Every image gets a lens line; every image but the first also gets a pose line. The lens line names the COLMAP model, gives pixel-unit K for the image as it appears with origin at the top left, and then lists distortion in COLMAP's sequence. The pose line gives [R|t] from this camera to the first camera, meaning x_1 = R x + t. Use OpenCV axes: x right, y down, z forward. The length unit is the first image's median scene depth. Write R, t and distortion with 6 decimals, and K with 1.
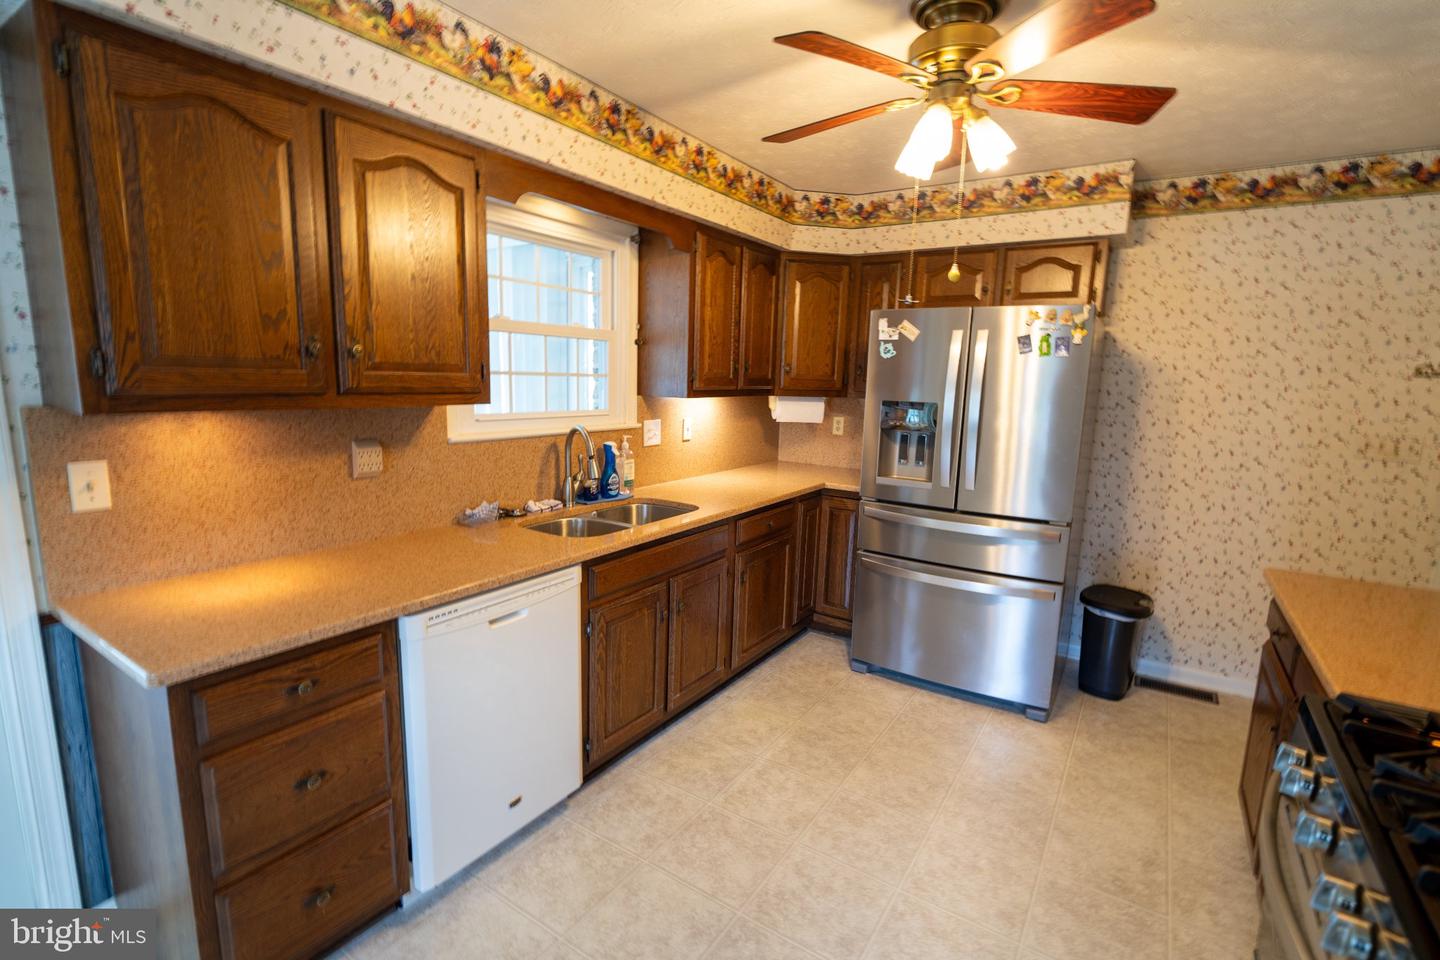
lens RADIAL K [[668.7, 0, 716.9], [0, 668.7, 484.0], [0, 0, 1]] dist [-0.001812, -0.003090]
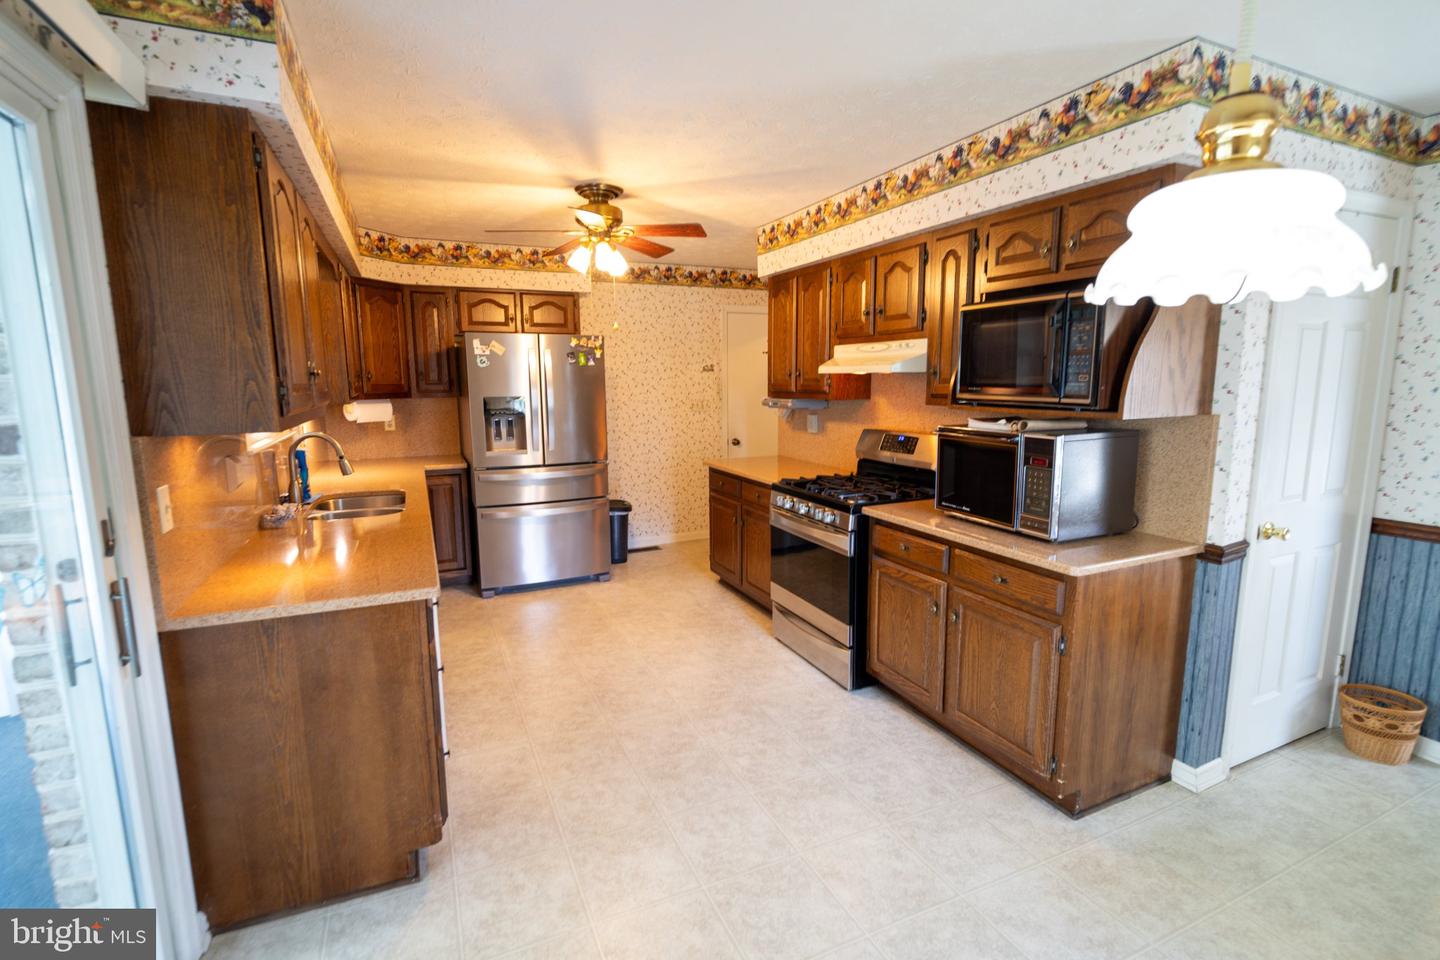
lens RADIAL K [[668.7, 0, 721.1], [0, 668.7, 480.3], [0, 0, 1]] dist [-0.001812, -0.003090]
pose [[0.524572, -0.160568, 0.836087, -0.723404], [0.159922, 0.983157, 0.088475, 0.002940], [-0.836211, 0.087297, 0.541415, -0.171957]]
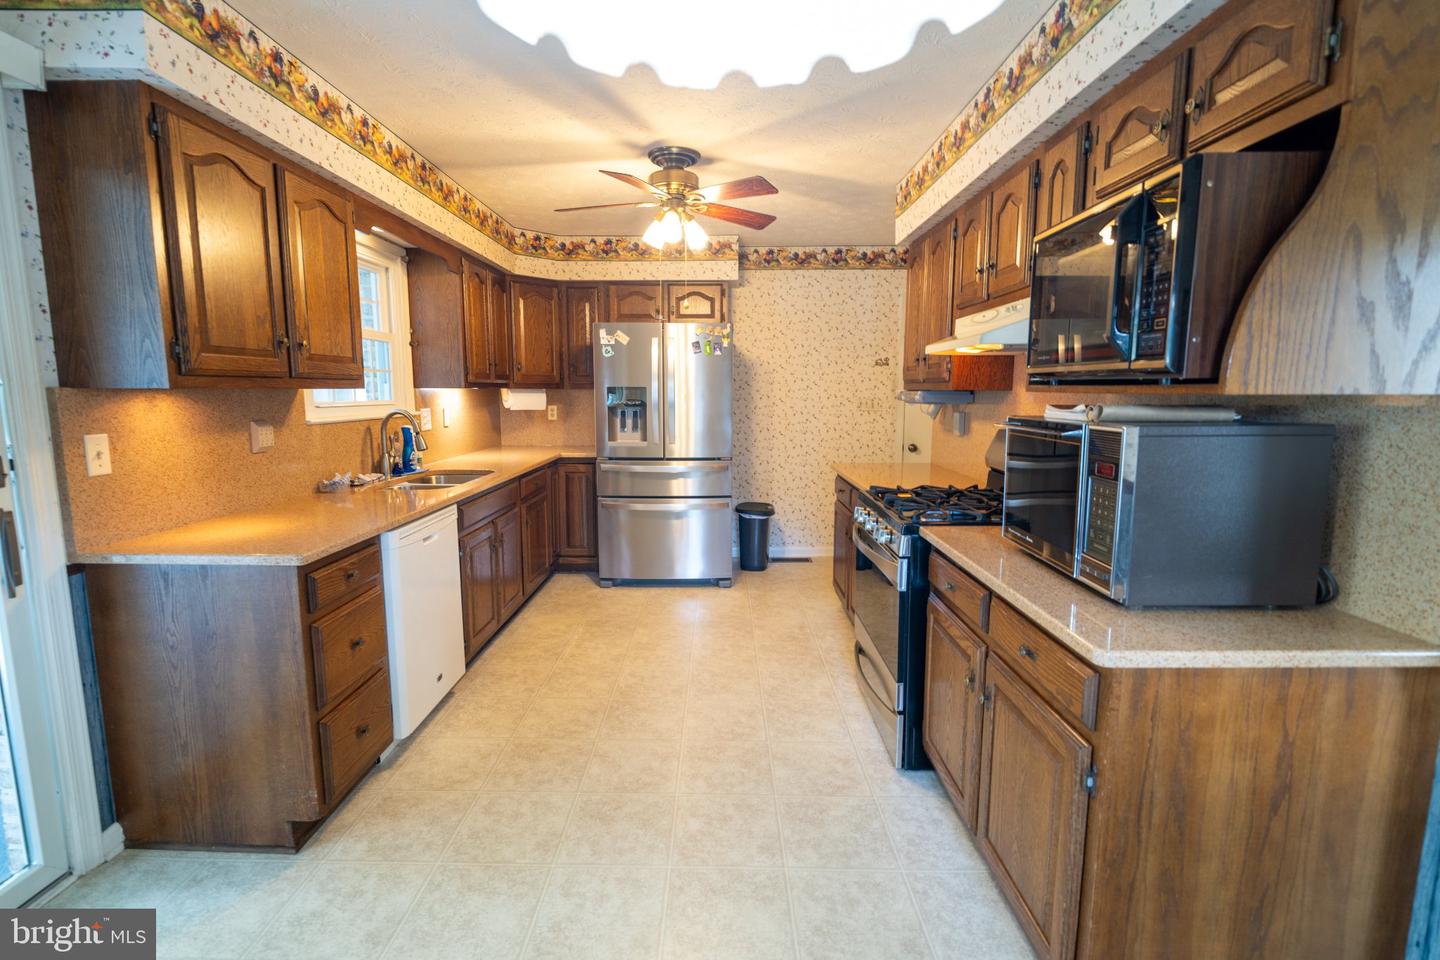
lens RADIAL K [[668.7, 0, 717.9], [0, 668.7, 481.1], [0, 0, 1]] dist [-0.001812, -0.003090]
pose [[0.836442, -0.100199, 0.538818, -0.350763], [0.110474, 0.993790, 0.013310, 0.083134], [-0.536805, 0.048393, 0.842317, -0.316439]]
